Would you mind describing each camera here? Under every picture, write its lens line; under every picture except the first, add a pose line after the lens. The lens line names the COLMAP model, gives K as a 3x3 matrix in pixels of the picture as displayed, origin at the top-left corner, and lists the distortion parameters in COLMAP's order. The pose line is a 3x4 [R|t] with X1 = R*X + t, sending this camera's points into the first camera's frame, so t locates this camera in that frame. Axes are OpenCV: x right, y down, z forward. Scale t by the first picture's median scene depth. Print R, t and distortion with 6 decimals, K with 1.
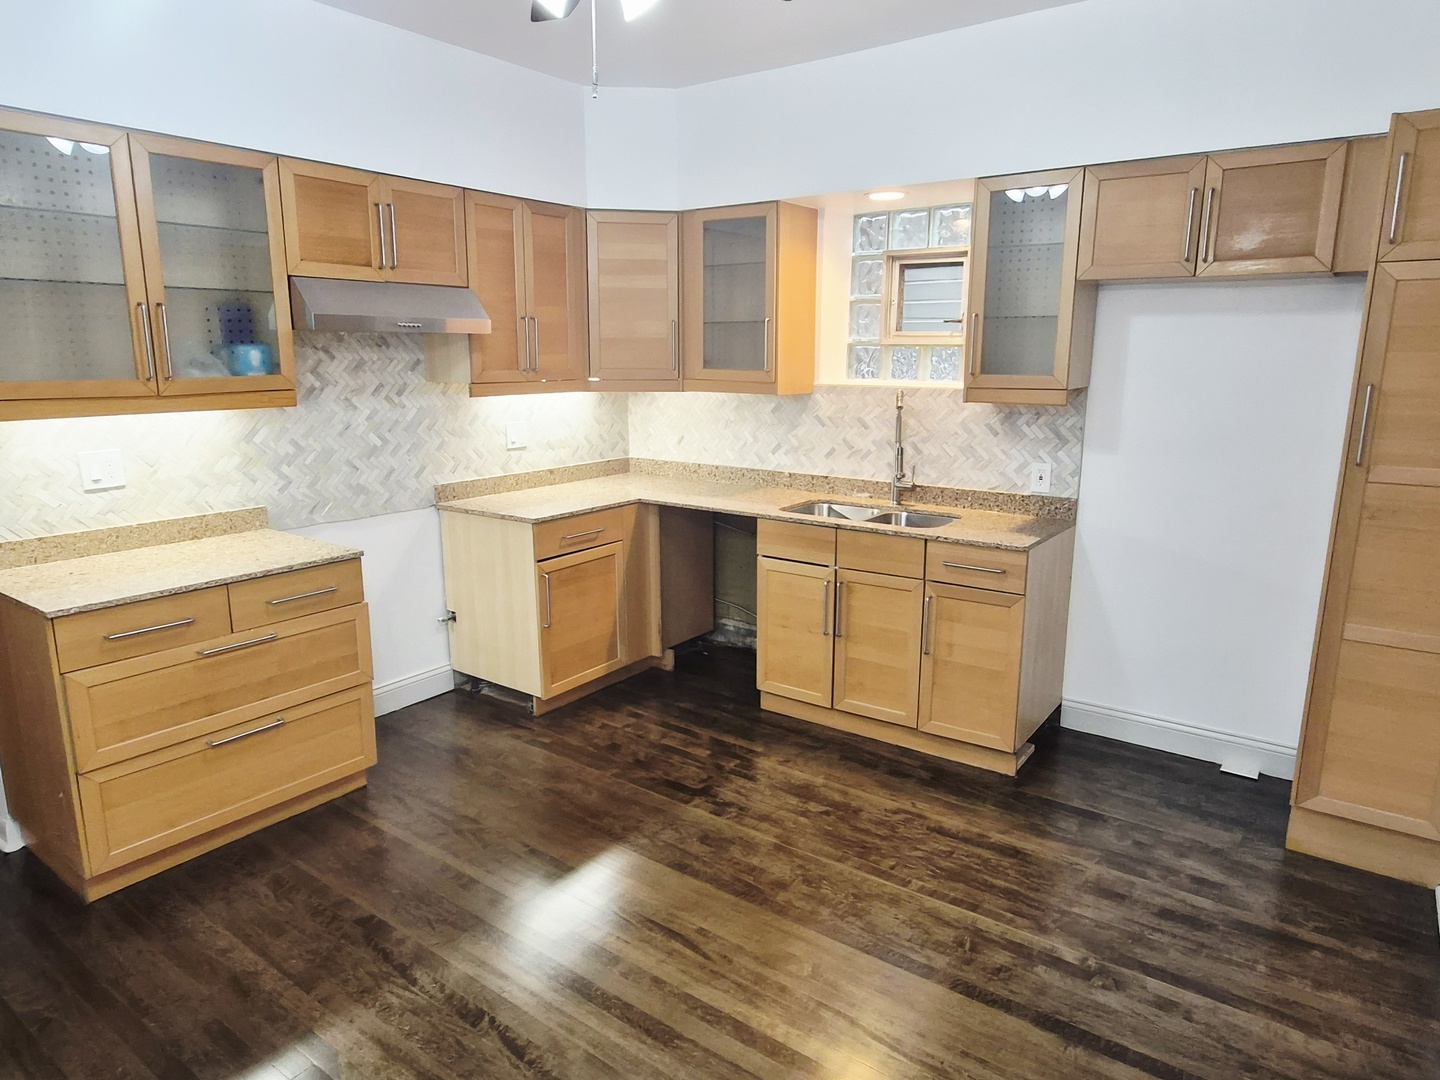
lens RADIAL K [[897.4, 0, 717.9], [0, 897.4, 539.8], [0, 0, 1]] dist [-0.001729, -0.003016]
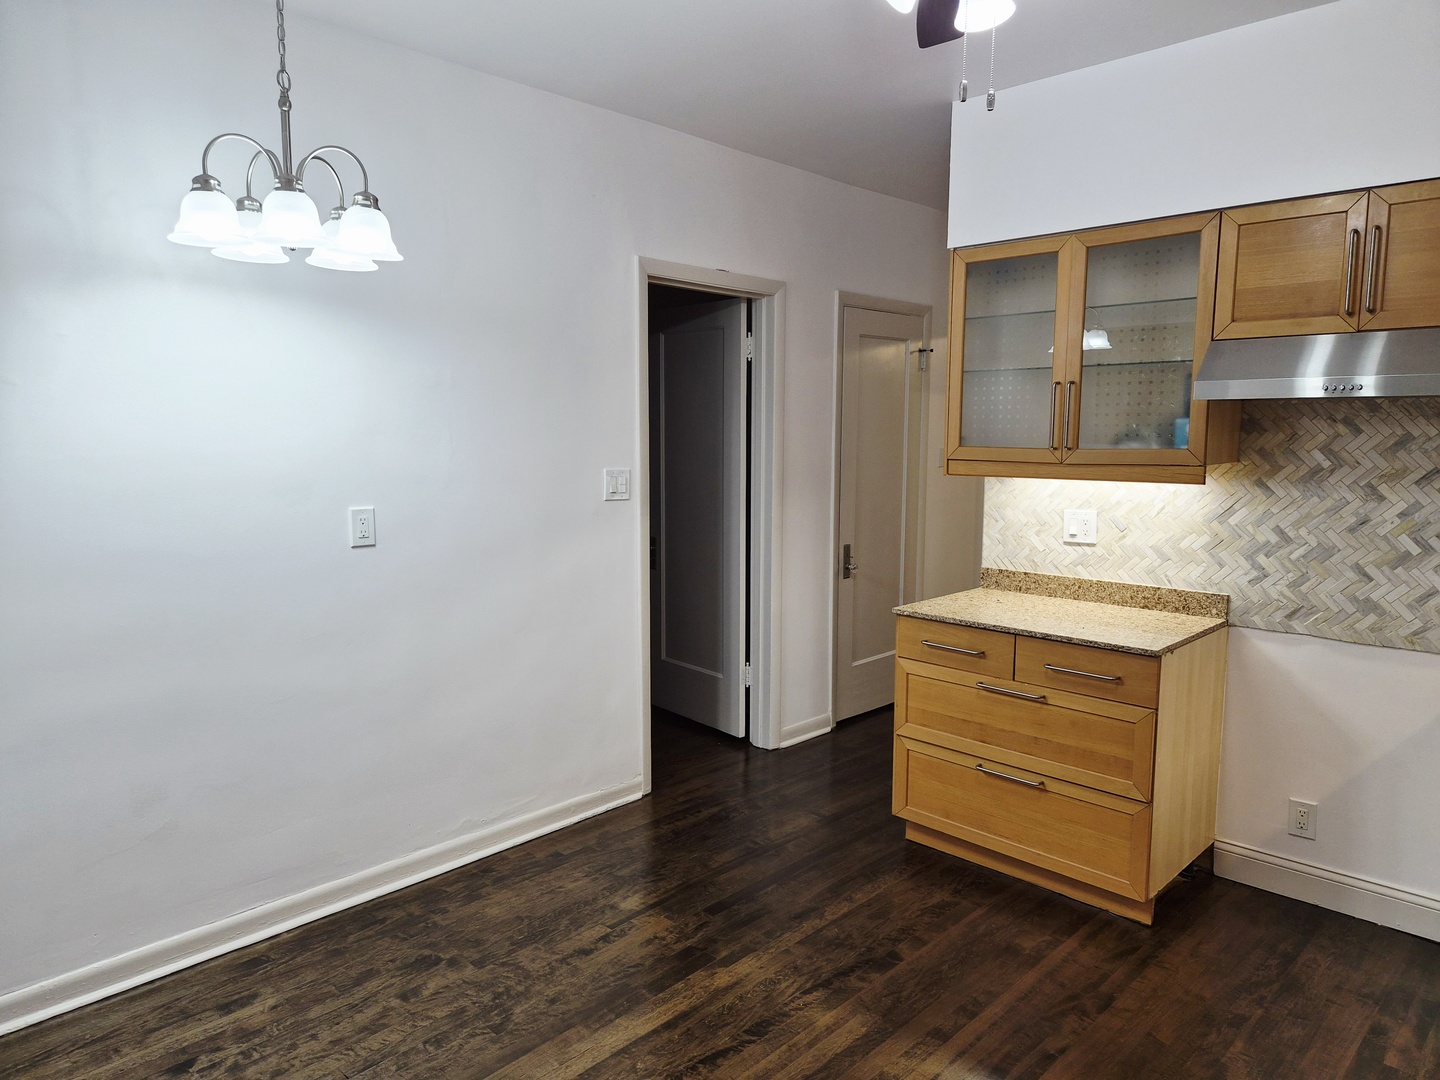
lens RADIAL K [[963.7, 0, 717.7], [0, 963.7, 544.8], [0, 0, 1]] dist [0.063436, -0.052579]
pose [[-0.143318, 0.117117, -0.982723, 0.486459], [-0.208732, 0.967060, 0.145691, -0.114040], [0.967415, 0.226005, -0.114151, 0.570573]]
